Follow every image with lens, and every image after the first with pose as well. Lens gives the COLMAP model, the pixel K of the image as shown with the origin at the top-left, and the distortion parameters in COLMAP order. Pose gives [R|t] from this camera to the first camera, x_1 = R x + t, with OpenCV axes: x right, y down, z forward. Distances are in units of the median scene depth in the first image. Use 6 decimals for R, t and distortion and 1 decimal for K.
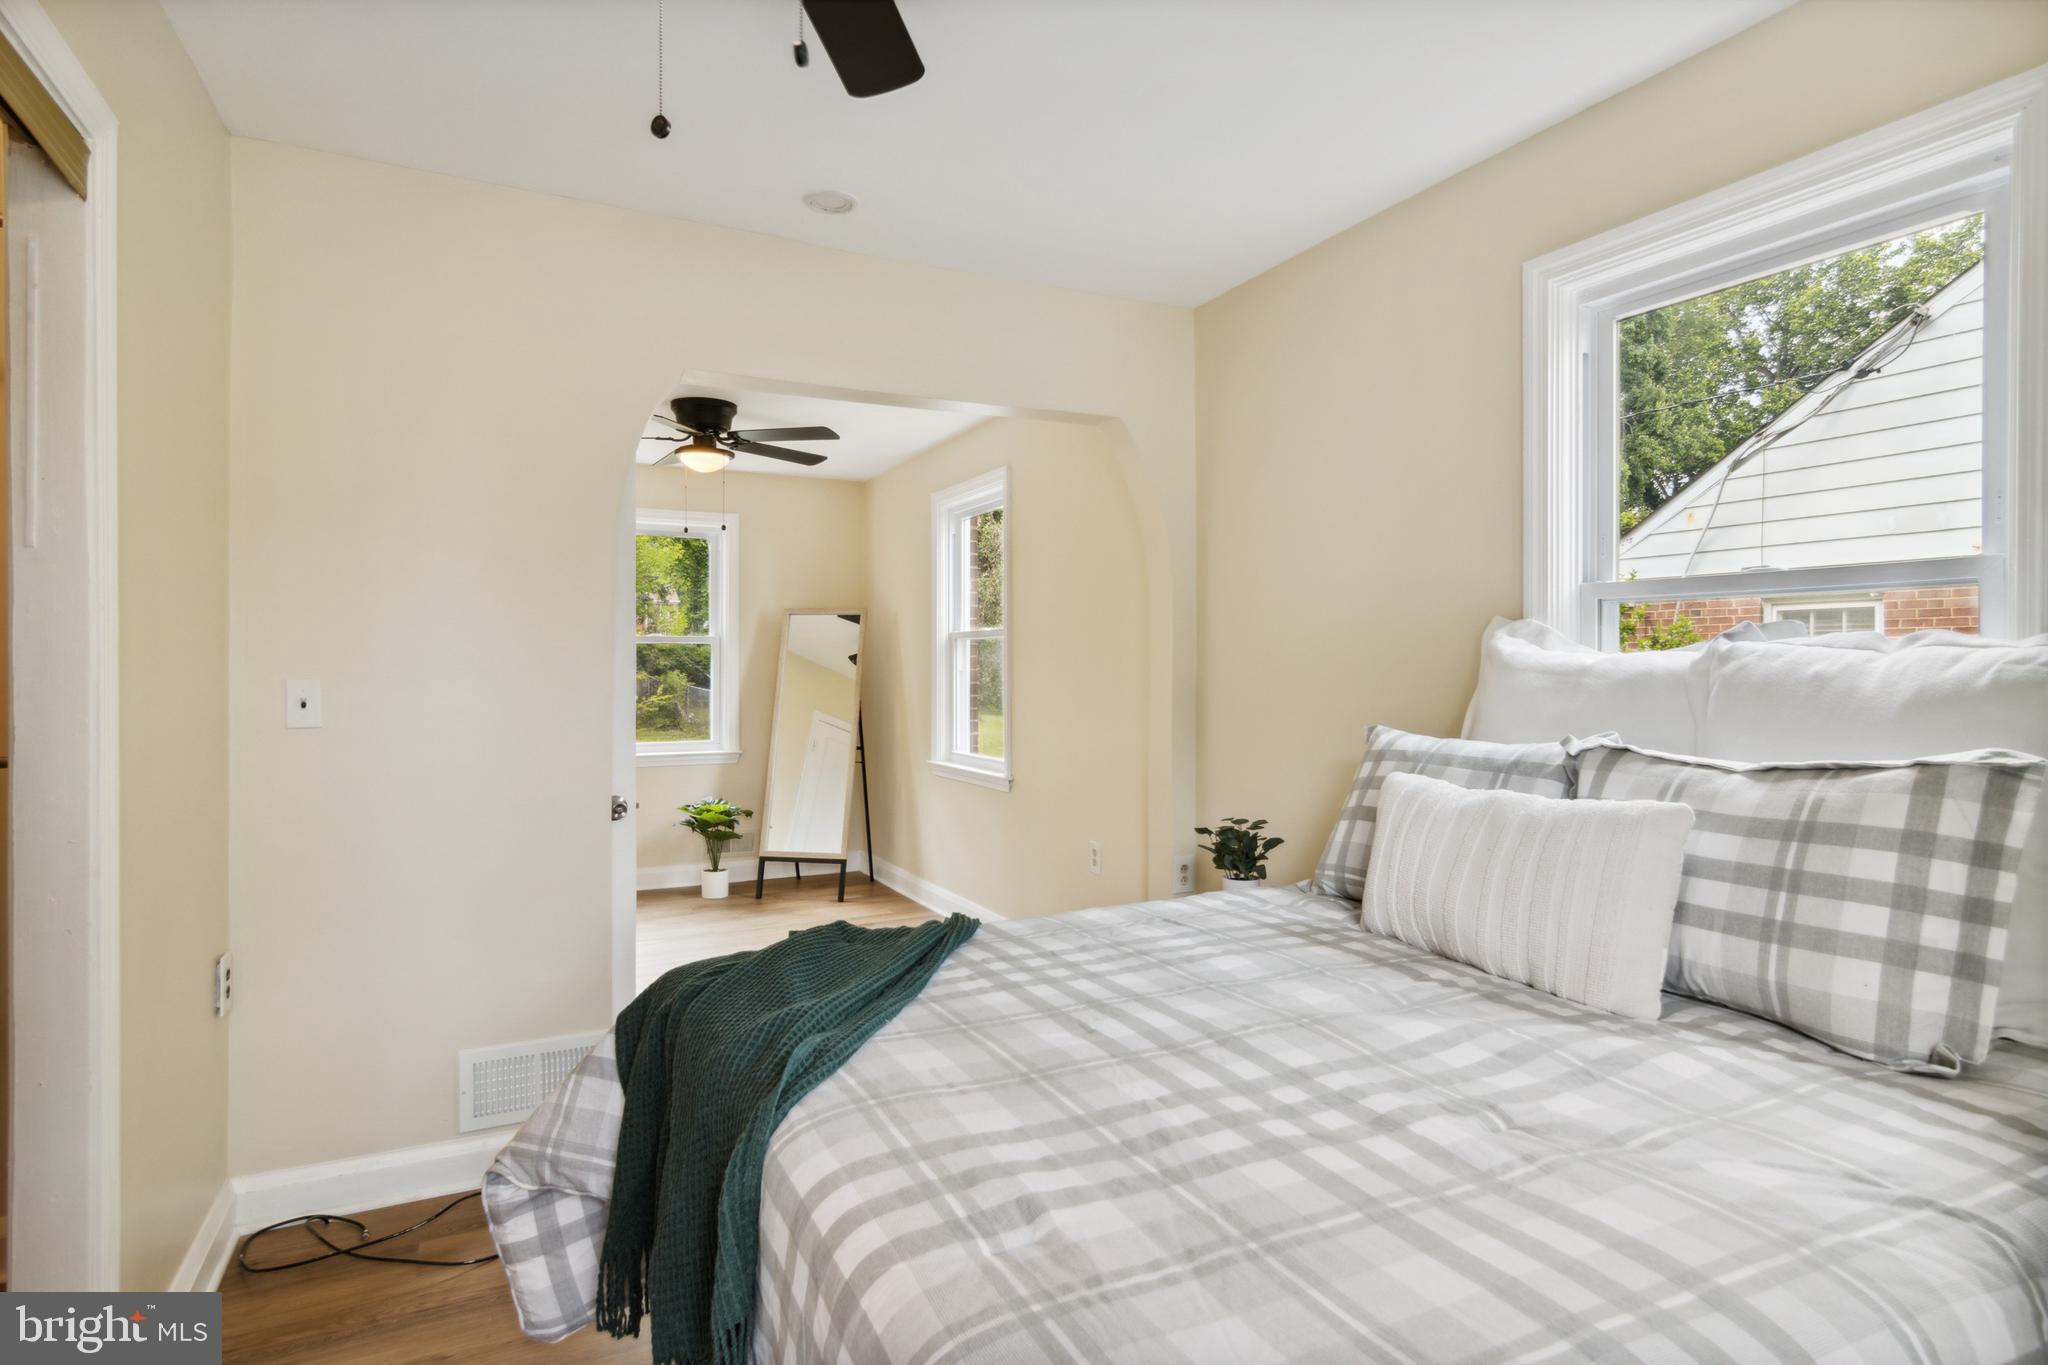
lens RADIAL K [[1056.3, 0, 1023.5], [0, 1056.3, 672.1], [0, 0, 1]] dist [-0.000621, -0.000429]
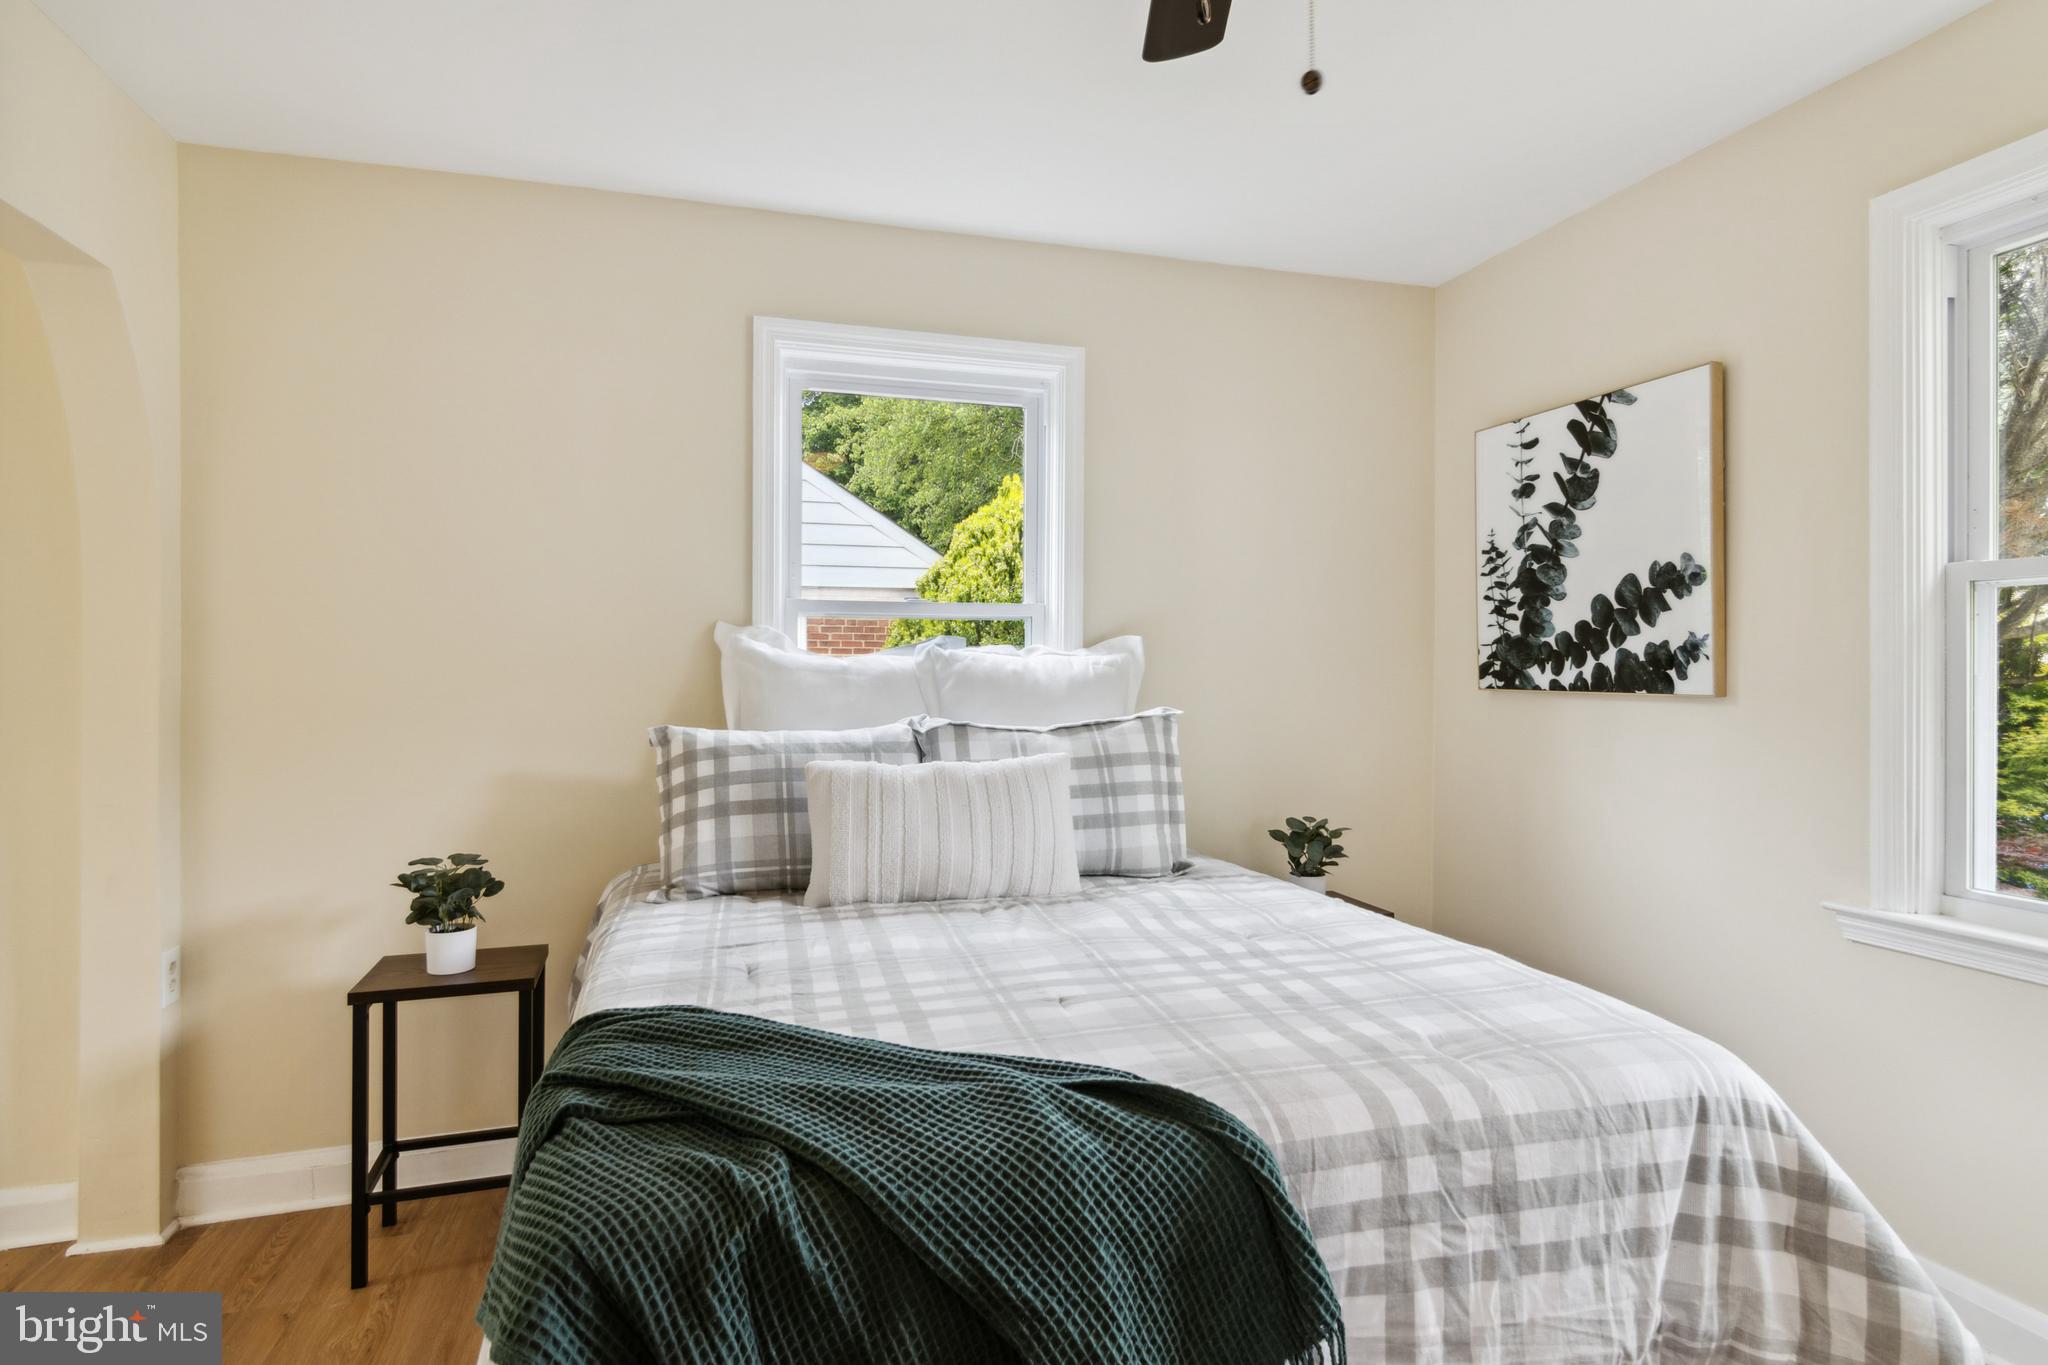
lens RADIAL K [[1056.3, 0, 1023.4], [0, 1056.3, 670.2], [0, 0, 1]] dist [-0.000621, -0.000429]
pose [[0.176994, 0.000218, 0.984212, -1.051499], [0.005632, 0.999983, -0.001234, 0.003739], [-0.984196, 0.005761, 0.176989, 0.881607]]
